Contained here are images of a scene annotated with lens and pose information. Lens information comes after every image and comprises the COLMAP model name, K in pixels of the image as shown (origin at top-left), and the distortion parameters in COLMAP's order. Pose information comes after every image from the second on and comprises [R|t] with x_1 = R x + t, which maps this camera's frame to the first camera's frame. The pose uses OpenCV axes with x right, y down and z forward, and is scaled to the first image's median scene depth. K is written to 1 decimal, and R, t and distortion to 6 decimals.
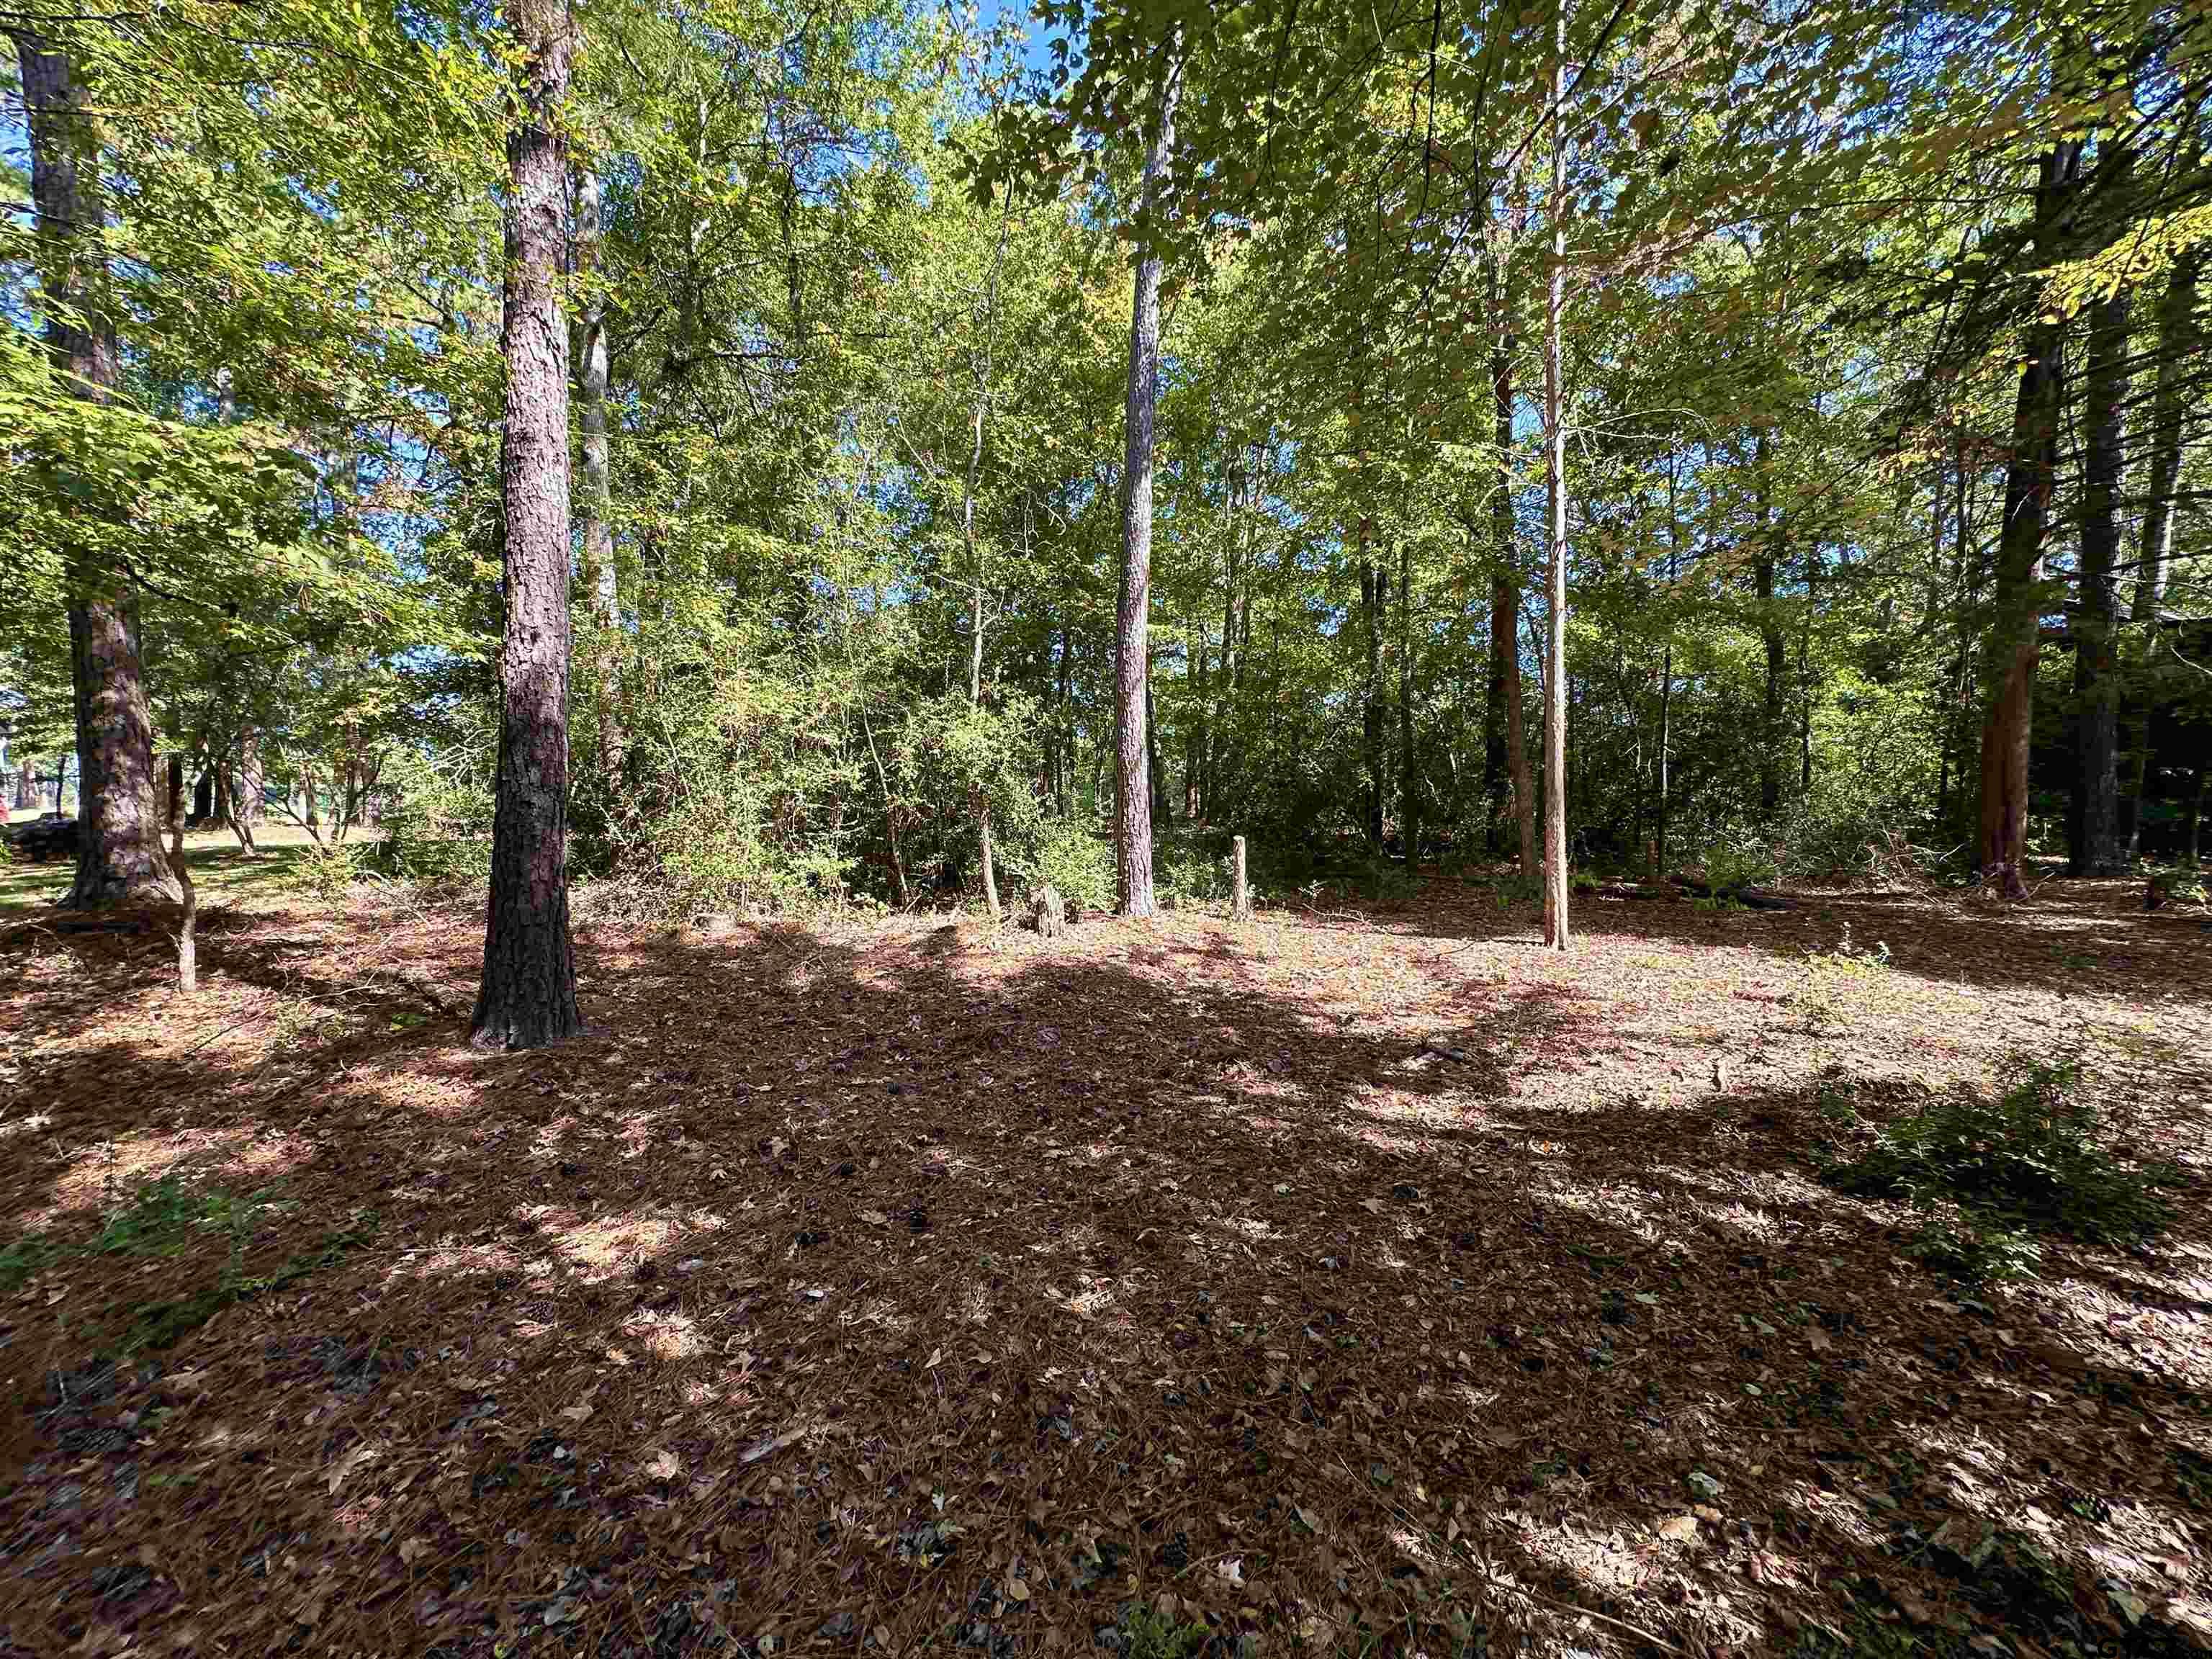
lens RADIAL K [[883.6, 0, 1107.3], [0, 883.6, 832.1], [0, 0, 1]] dist [-0.001694, 0.000414]
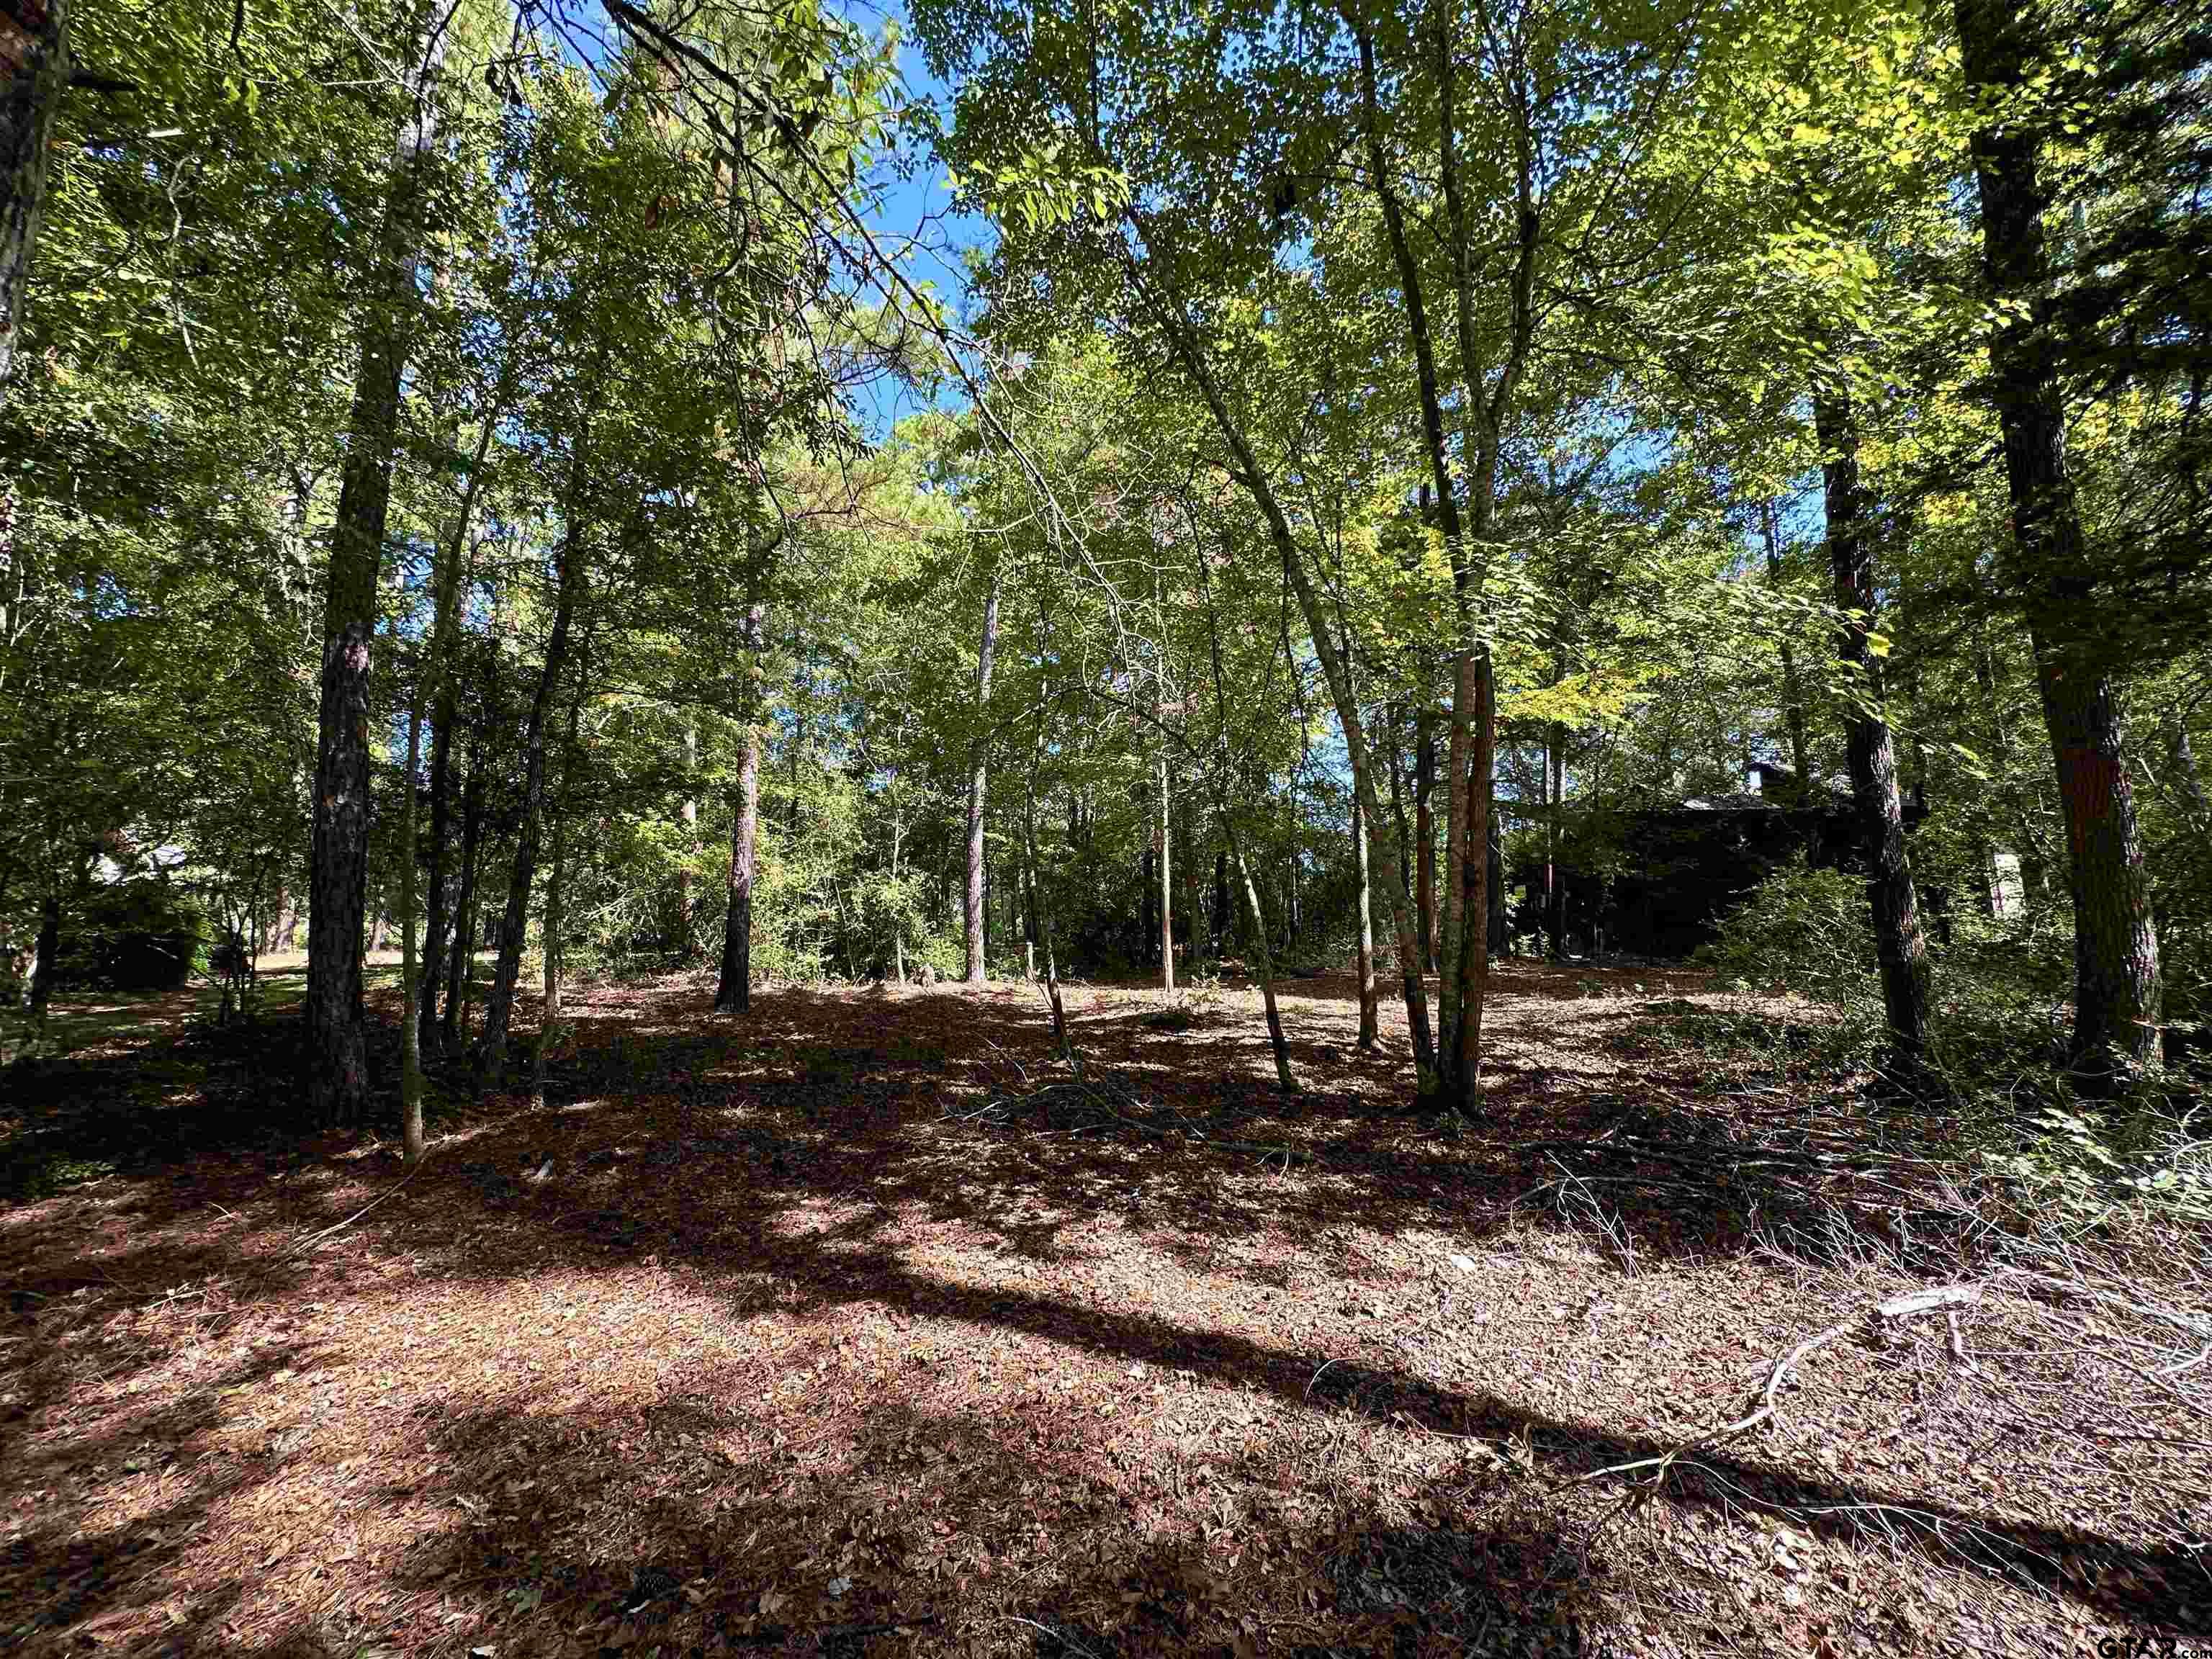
lens RADIAL K [[883.6, 0, 1107.3], [0, 883.6, 832.1], [0, 0, 1]] dist [-0.001694, 0.000414]
pose [[0.995070, 0.001327, 0.099169, 0.130501], [0.012052, 0.990883, -0.134184, 0.028571], [-0.098443, 0.134718, 0.985982, -1.028665]]
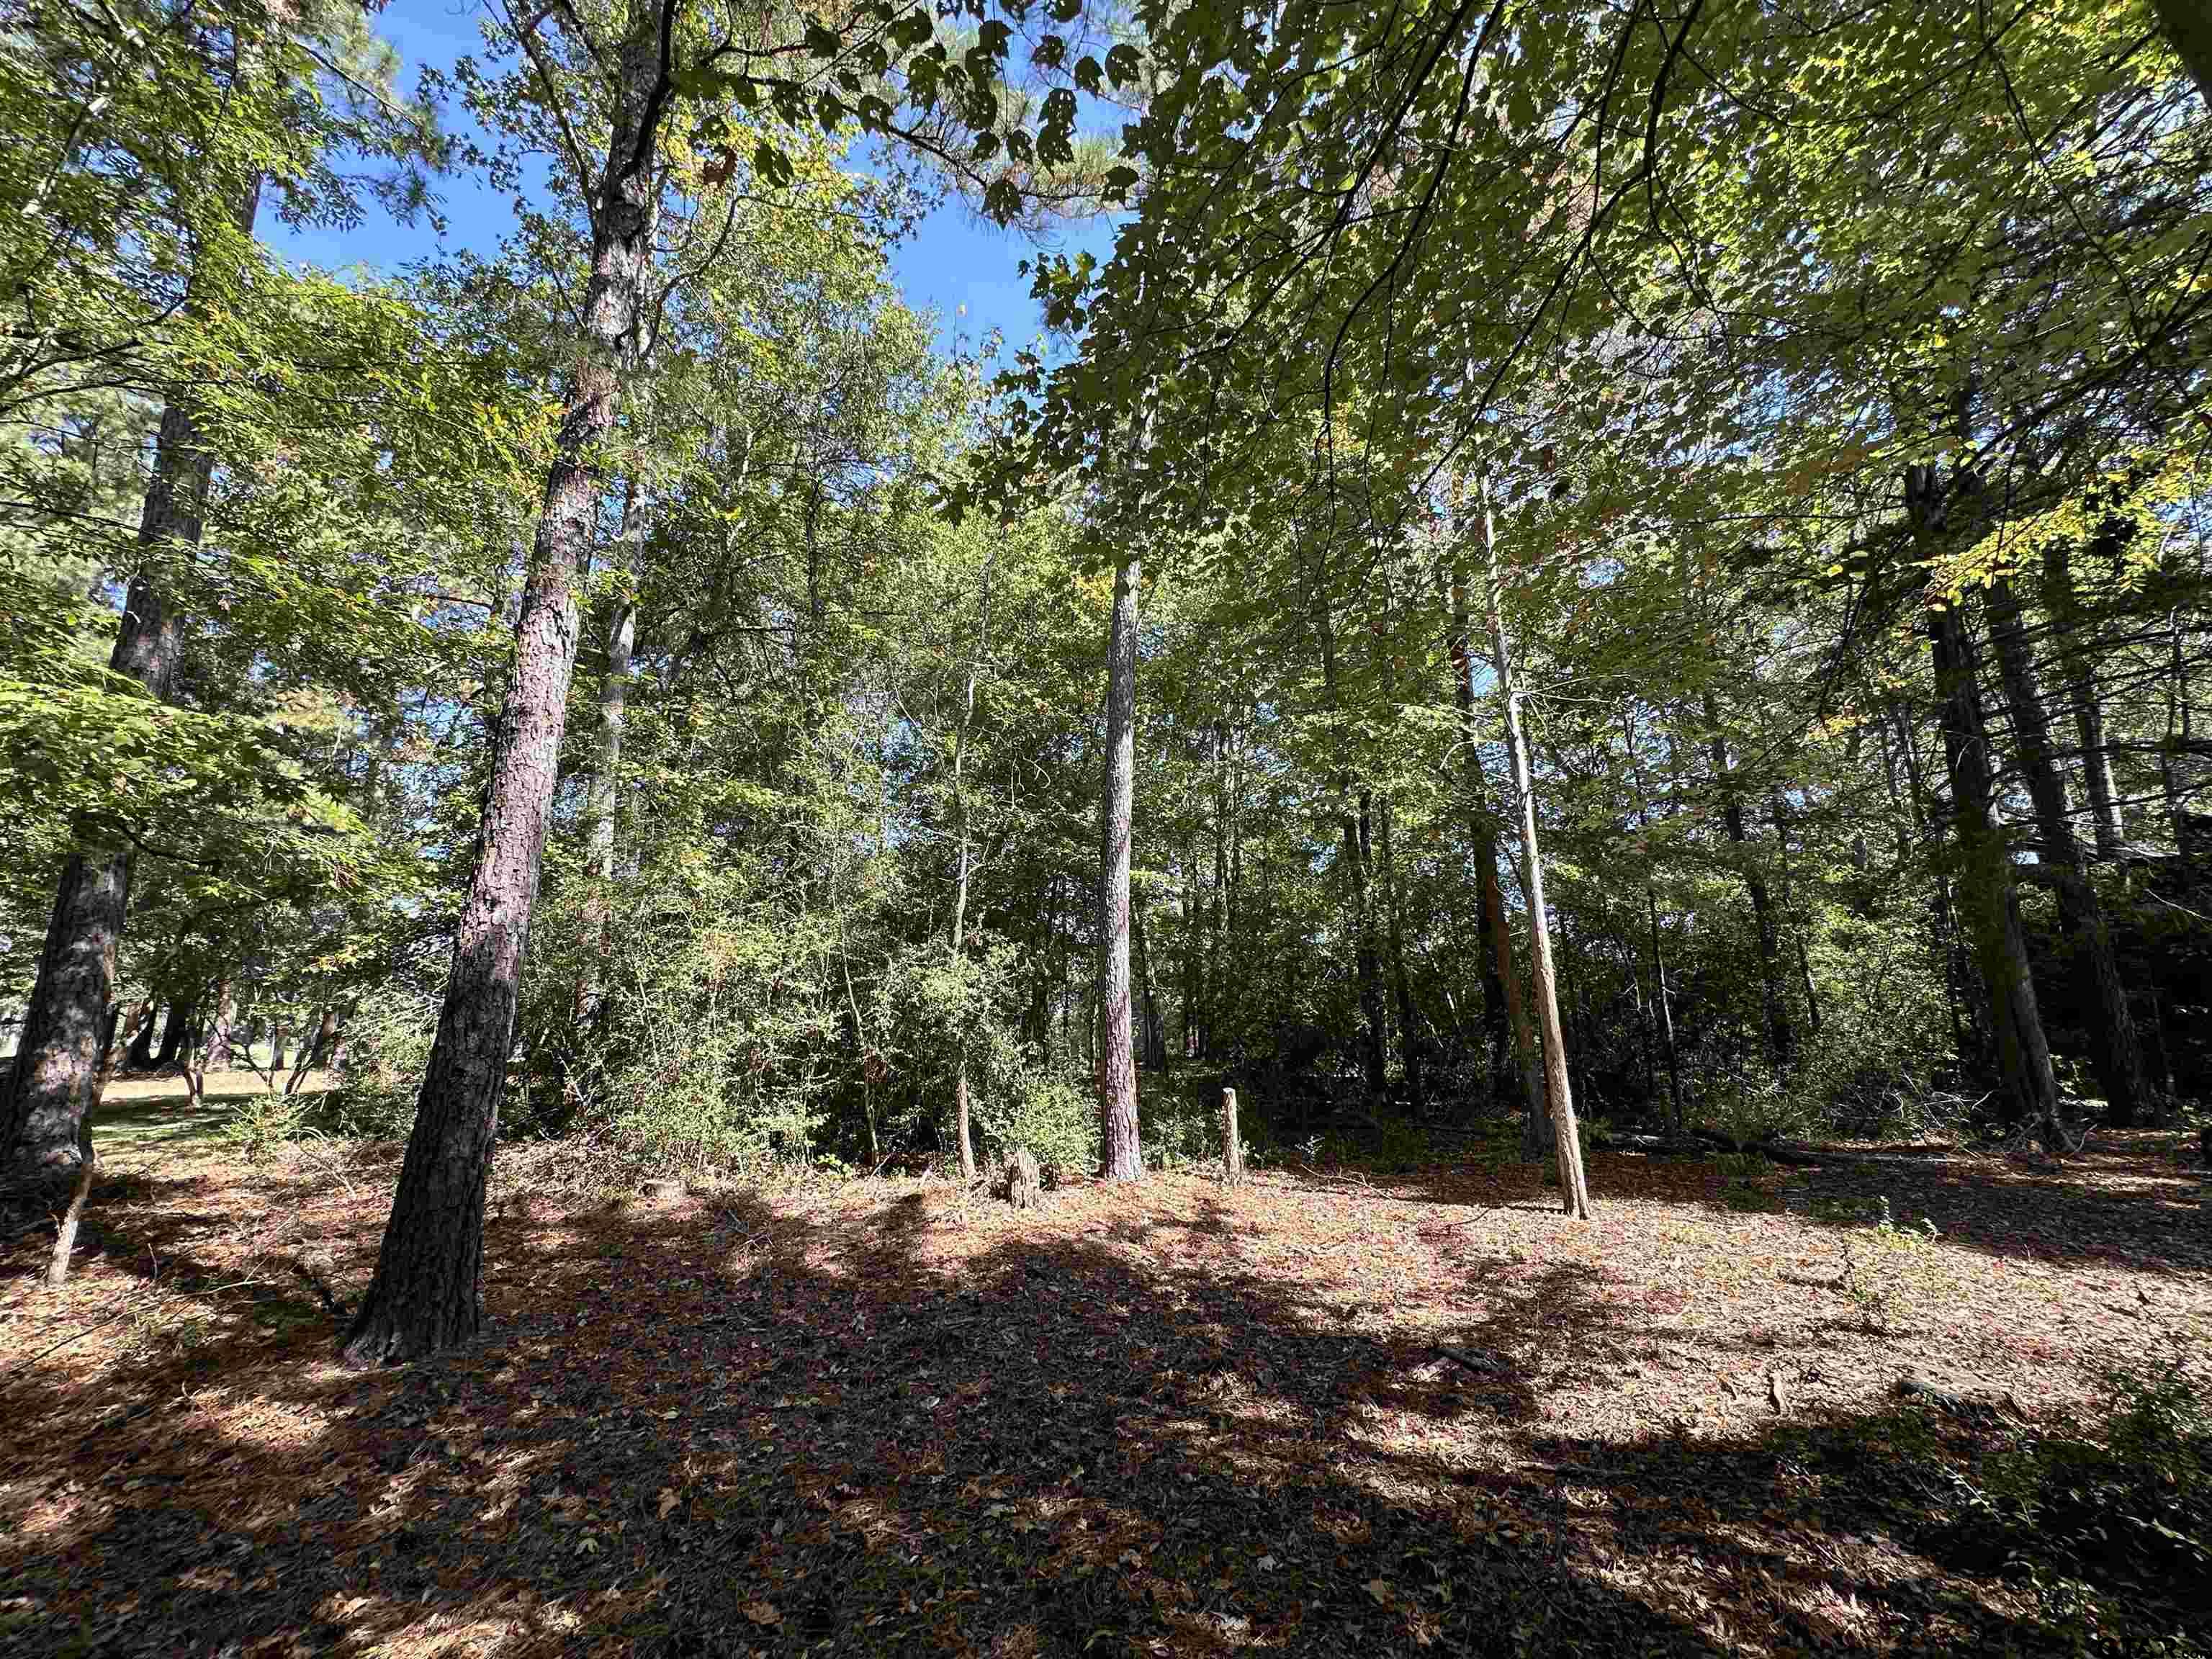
lens RADIAL K [[883.6, 0, 1107.3], [0, 883.6, 832.1], [0, 0, 1]] dist [-0.001694, 0.000414]
pose [[0.999992, -0.003959, 0.001111, 0.018628], [0.004112, 0.965727, -0.259527, -0.016070], [-0.000046, 0.259530, 0.965735, 0.010069]]
